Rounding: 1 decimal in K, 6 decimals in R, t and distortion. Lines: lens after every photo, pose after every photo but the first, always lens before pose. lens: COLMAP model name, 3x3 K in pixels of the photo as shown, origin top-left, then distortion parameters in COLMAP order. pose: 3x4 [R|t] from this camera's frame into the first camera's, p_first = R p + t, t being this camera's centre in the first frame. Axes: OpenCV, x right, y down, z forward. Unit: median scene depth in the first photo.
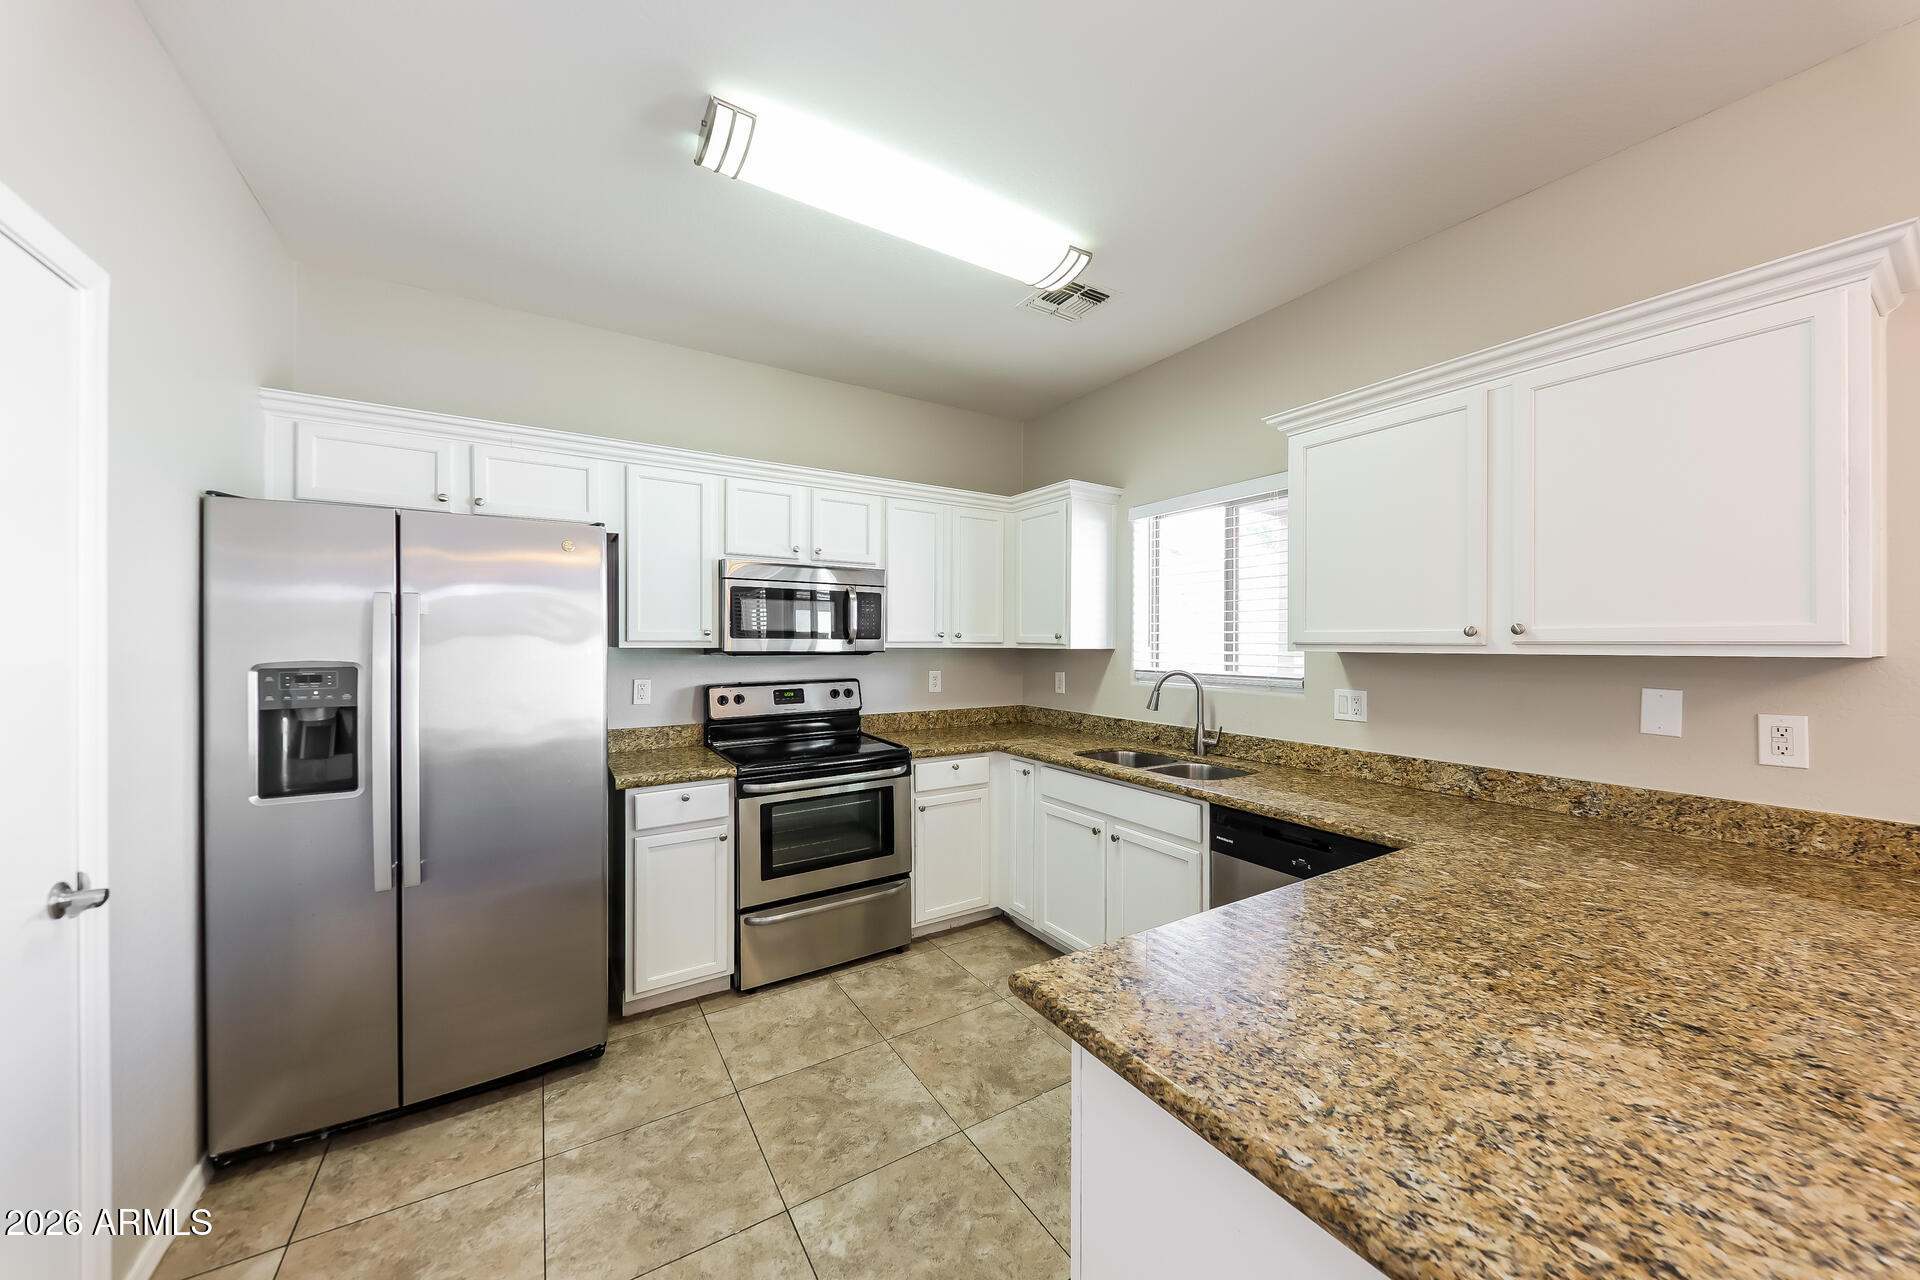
lens RADIAL K [[673.8, 0, 968.7], [0, 673.8, 644.8], [0, 0, 1]] dist [0.009180, -0.003497]
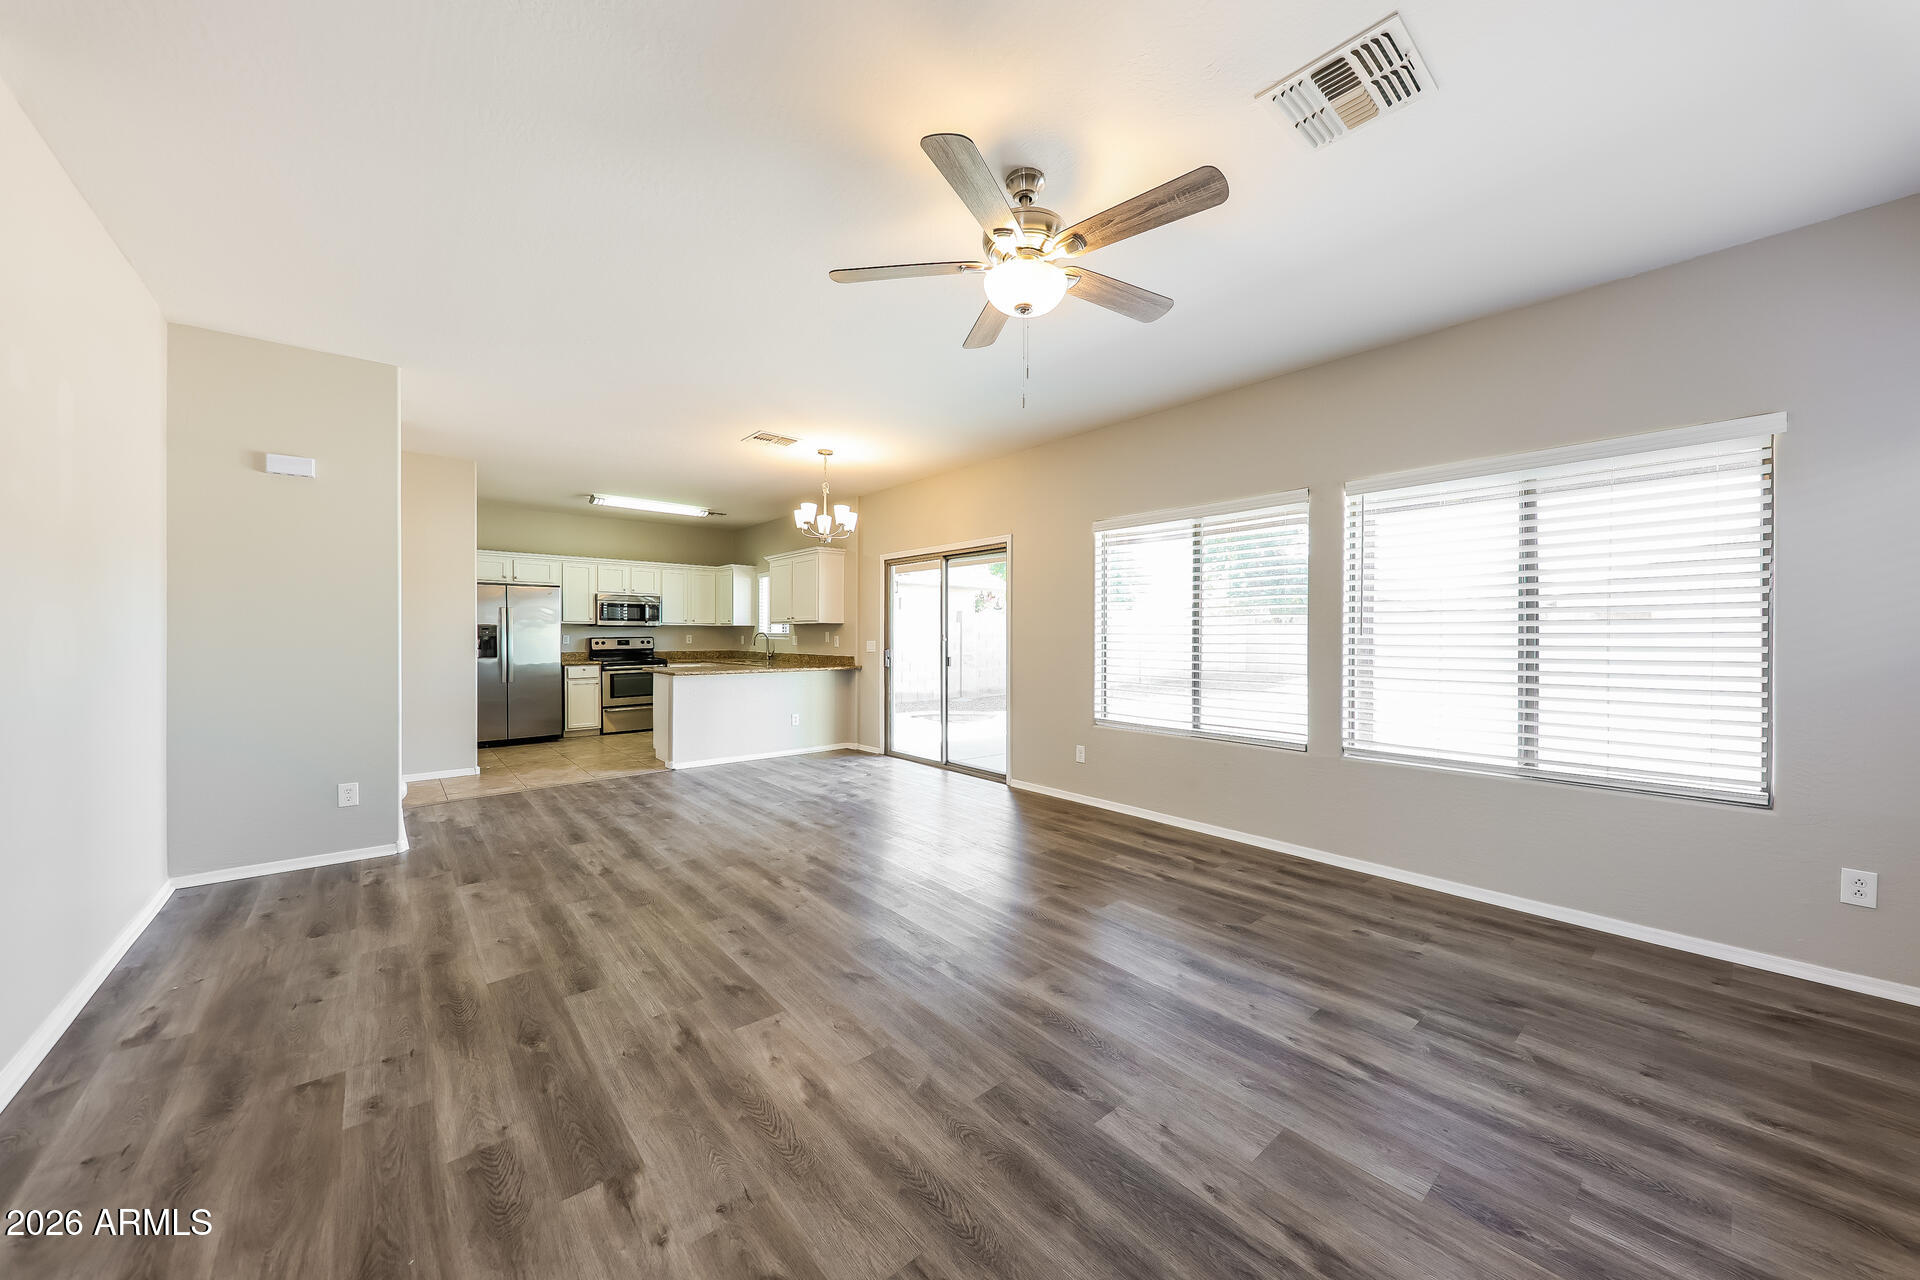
lens RADIAL K [[673.8, 0, 972.0], [0, 673.8, 643.5], [0, 0, 1]] dist [0.009180, -0.003497]
pose [[0.988064, -0.000463, 0.154043, 0.783494], [-0.000913, 0.999960, 0.008864, 0.061848], [-0.154041, -0.008899, 0.988024, -2.121089]]
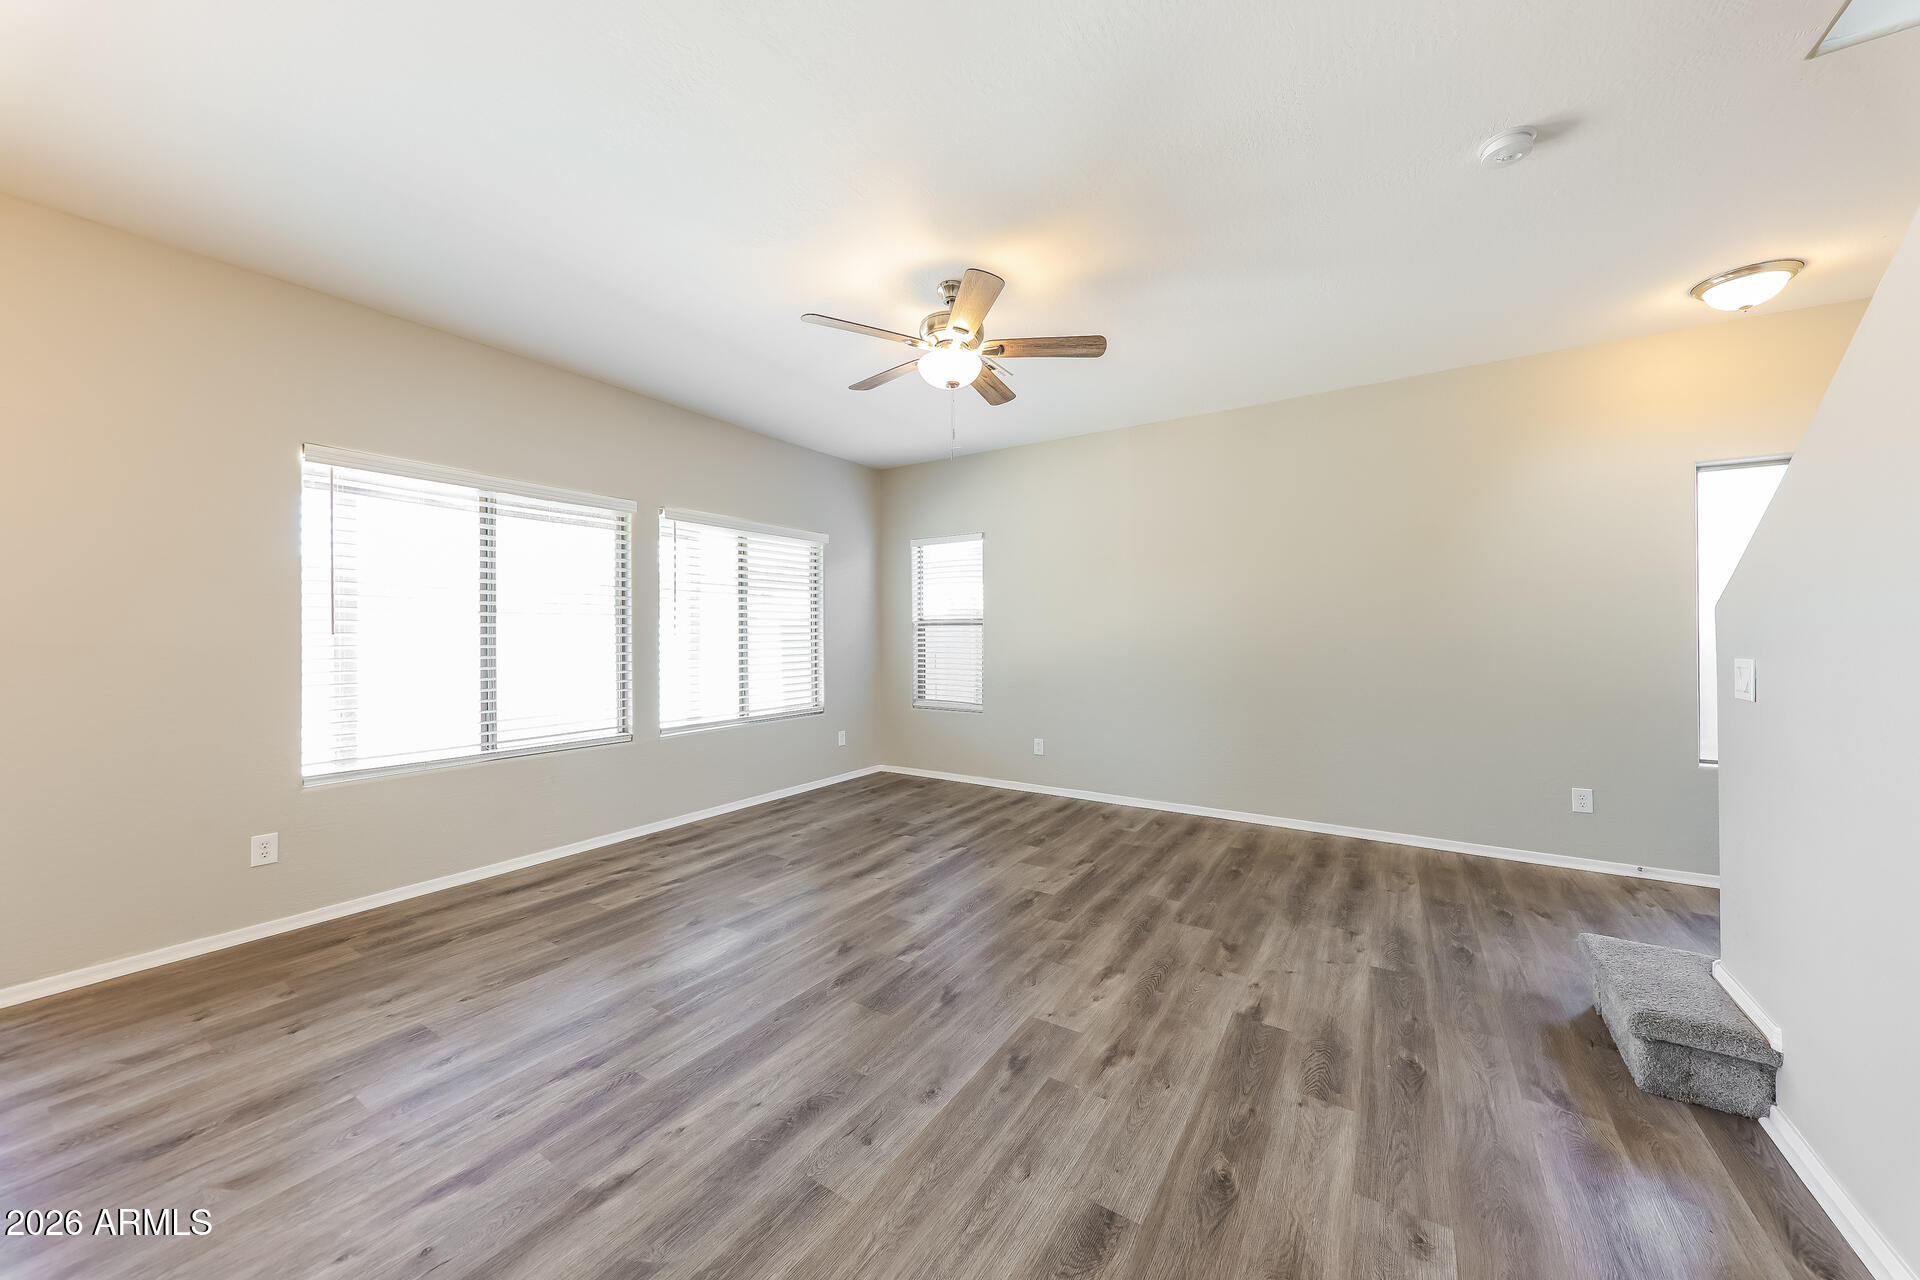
lens RADIAL K [[673.8, 0, 944.5], [0, 673.8, 631.2], [0, 0, 1]] dist [0.009180, -0.003497]
pose [[-0.407877, 0.004753, 0.913024, 0.041573], [0.007182, 0.999972, -0.001998, 0.058864], [-0.913008, 0.005743, -0.407900, -0.938113]]
